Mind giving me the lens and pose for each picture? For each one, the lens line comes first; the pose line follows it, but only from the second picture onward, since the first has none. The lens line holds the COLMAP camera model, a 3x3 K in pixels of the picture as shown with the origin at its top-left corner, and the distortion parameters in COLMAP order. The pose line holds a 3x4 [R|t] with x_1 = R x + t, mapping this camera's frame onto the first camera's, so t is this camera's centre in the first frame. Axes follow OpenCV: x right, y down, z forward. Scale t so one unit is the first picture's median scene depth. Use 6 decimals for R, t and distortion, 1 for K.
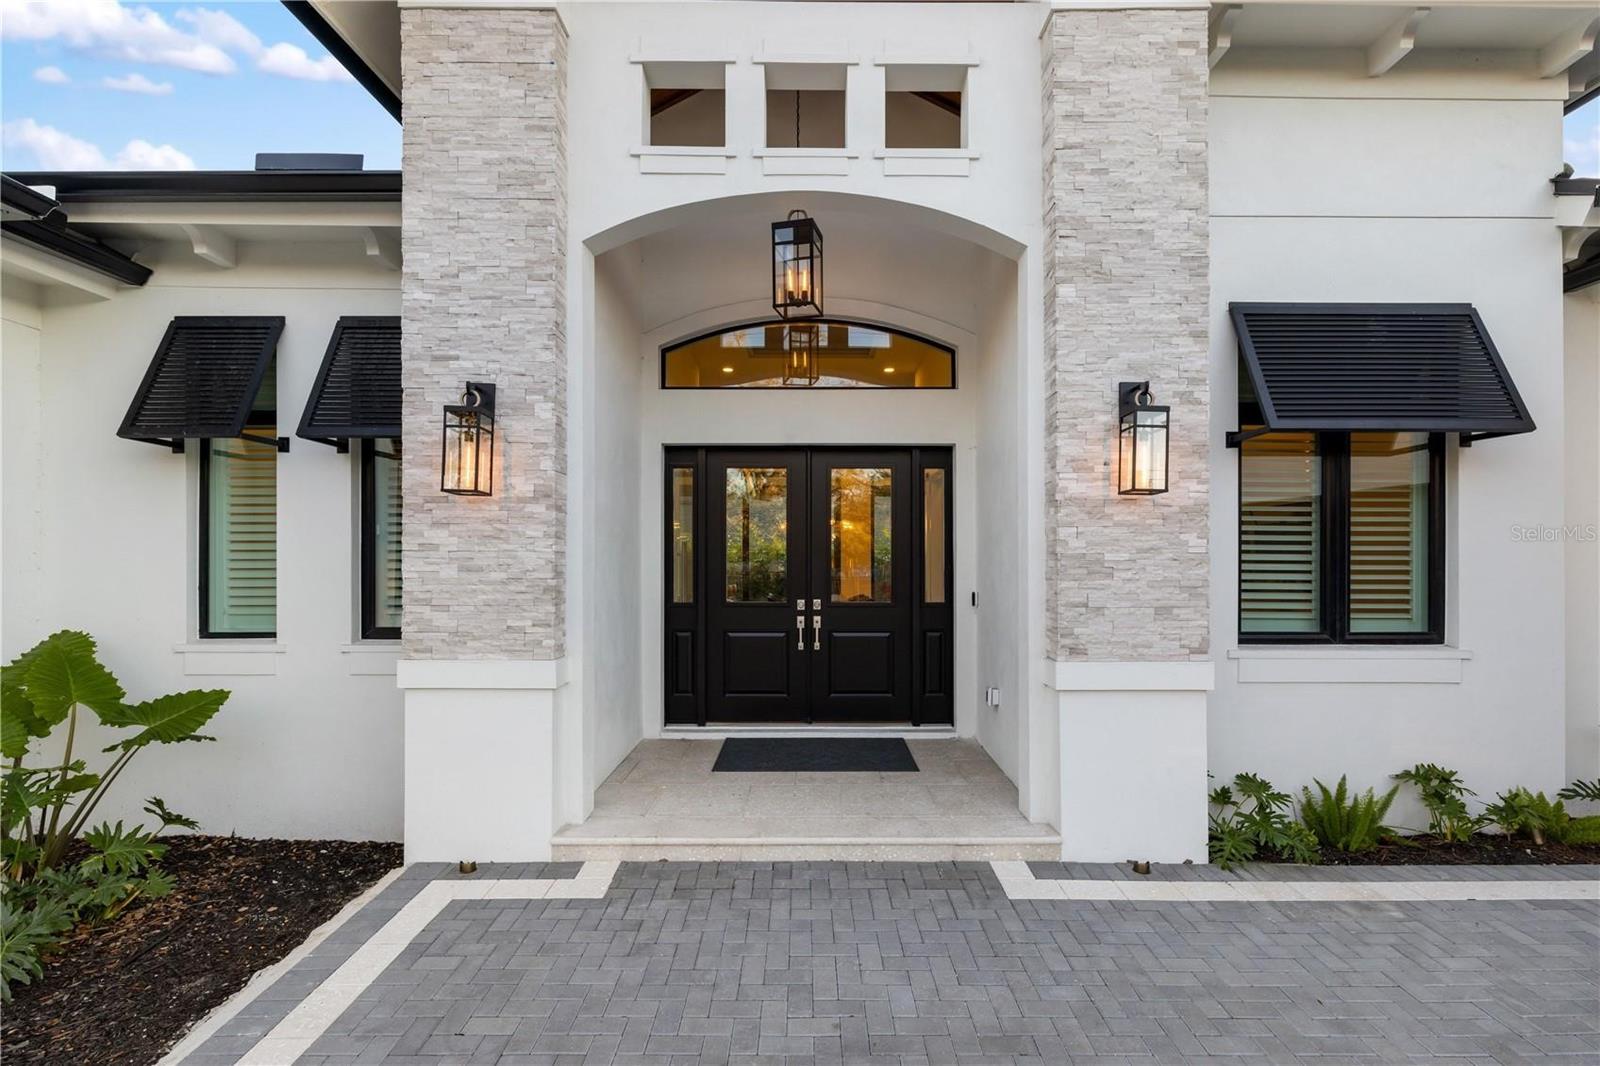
lens RADIAL K [[726.3, 0, 805.3], [0, 726.3, 556.6], [0, 0, 1]] dist [0.001285, 0.000302]
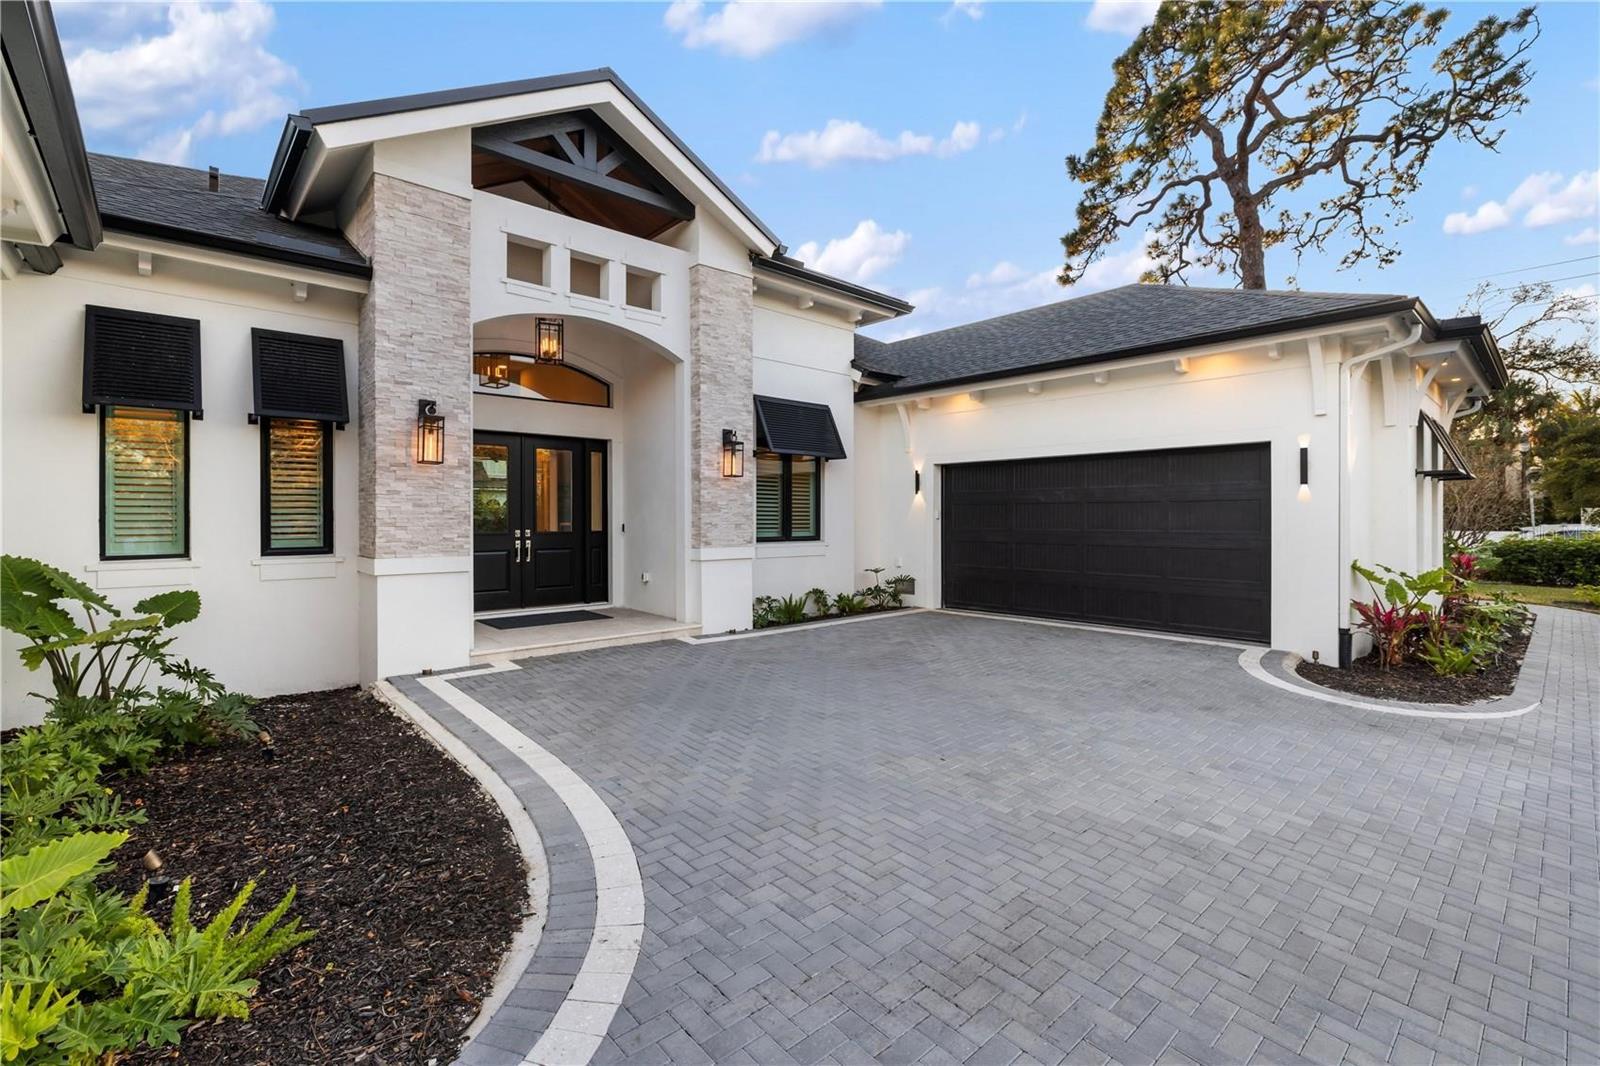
lens RADIAL K [[739.9, 0, 830.7], [0, 739.9, 517.4], [0, 0, 1]] dist [-0.006969, -0.000405]
pose [[0.716365, -0.001335, 0.697725, -0.987841], [-0.000342, 0.999997, 0.002264, 0.041280], [-0.697726, -0.001861, 0.716363, -0.959072]]
